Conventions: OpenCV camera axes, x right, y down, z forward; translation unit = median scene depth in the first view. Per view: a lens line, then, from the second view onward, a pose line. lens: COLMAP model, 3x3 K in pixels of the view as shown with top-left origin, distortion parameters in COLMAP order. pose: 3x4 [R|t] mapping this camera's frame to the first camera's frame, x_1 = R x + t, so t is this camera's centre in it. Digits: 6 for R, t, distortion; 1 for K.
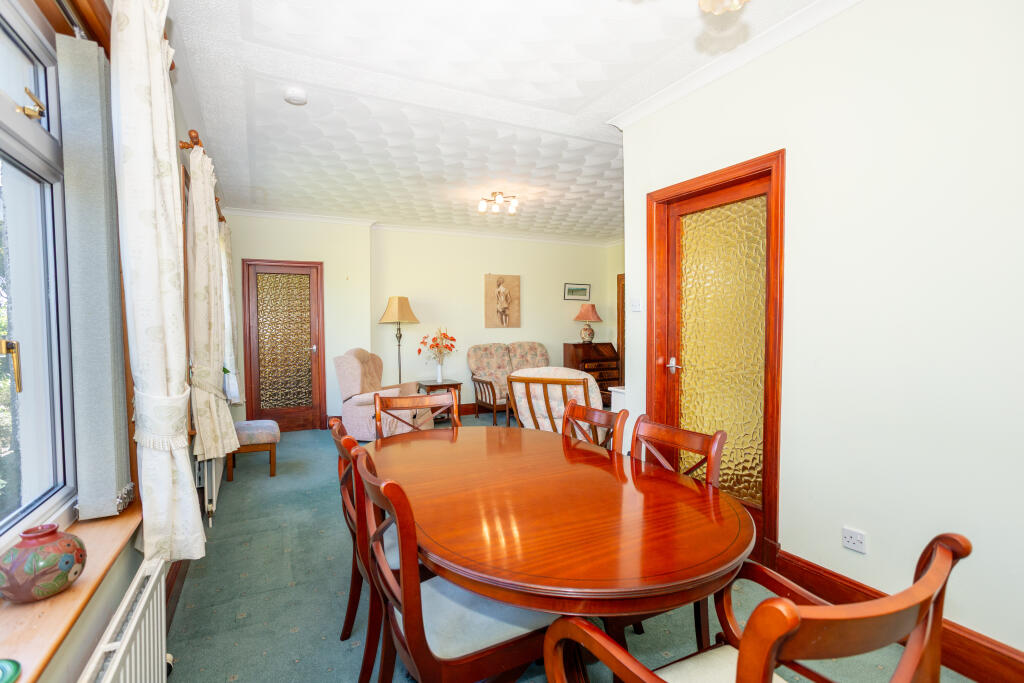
lens RADIAL K [[500.9, 0, 512.0], [0, 500.9, 341.5], [0, 0, 1]] dist [0.000170, 0.000170]
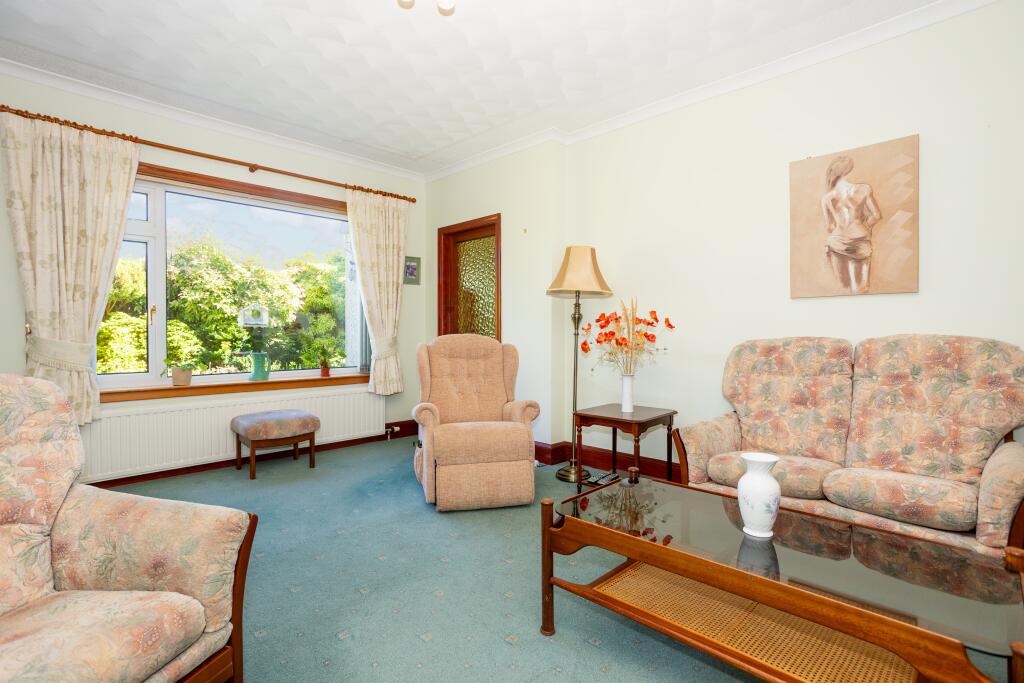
lens RADIAL K [[500.9, 0, 512.0], [0, 500.9, 341.5], [0, 0, 1]] dist [0.000170, 0.000170]
pose [[0.310740, 0.019384, -0.950297, 0.253293], [-0.046608, 0.998900, 0.005135, 0.014995], [0.949352, 0.042696, 0.311301, 0.662081]]
